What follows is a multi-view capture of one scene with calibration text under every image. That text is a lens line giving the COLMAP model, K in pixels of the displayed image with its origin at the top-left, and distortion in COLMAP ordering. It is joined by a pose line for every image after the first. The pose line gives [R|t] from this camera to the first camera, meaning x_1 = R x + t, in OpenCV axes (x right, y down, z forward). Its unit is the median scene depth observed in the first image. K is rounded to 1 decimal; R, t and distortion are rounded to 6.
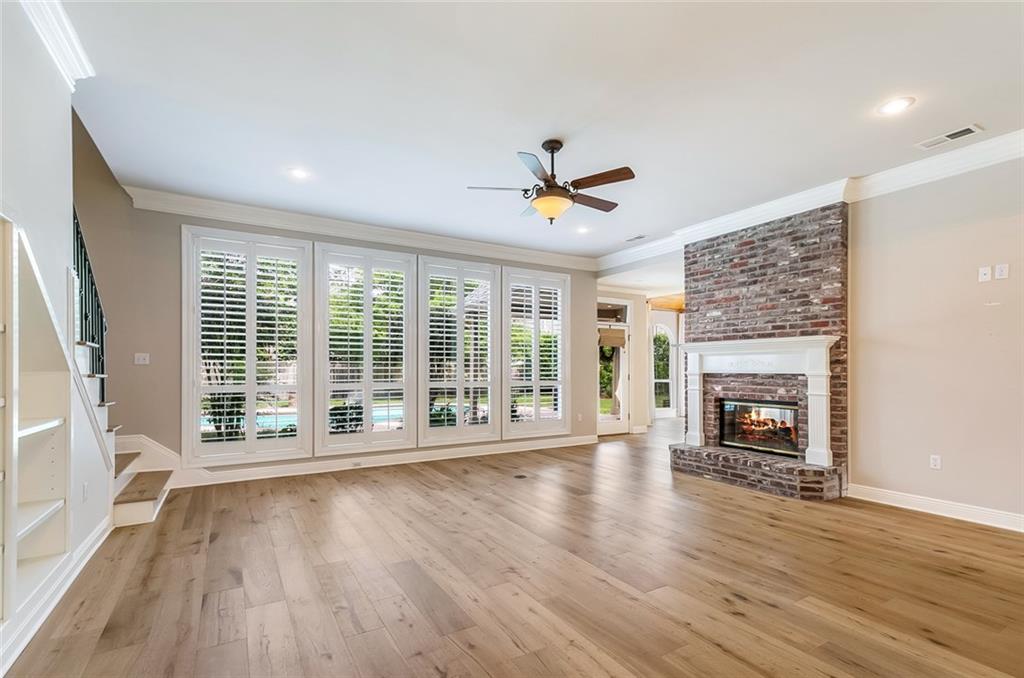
lens RADIAL K [[472.0, 0, 510.7], [0, 472.0, 370.5], [0, 0, 1]] dist [0.012488, 0.000341]
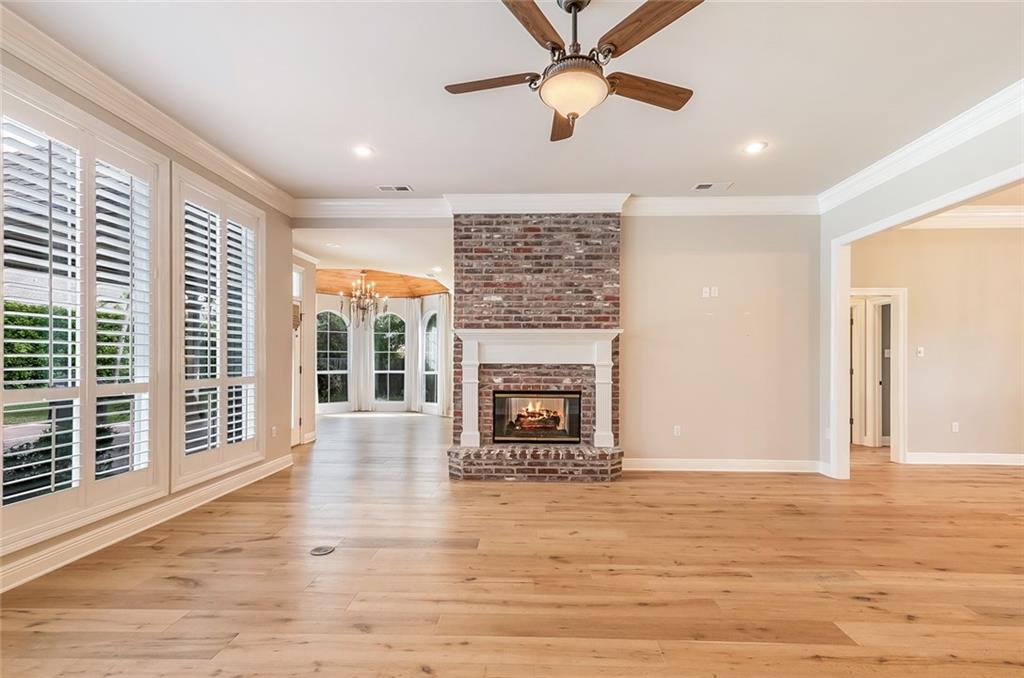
lens RADIAL K [[472.0, 0, 518.3], [0, 472.0, 360.1], [0, 0, 1]] dist [0.012488, 0.000341]
pose [[0.536559, 0.000594, 0.843862, -0.339439], [-0.001566, 0.999999, 0.000292, -0.001740], [-0.843861, -0.001478, 0.536560, 0.517805]]
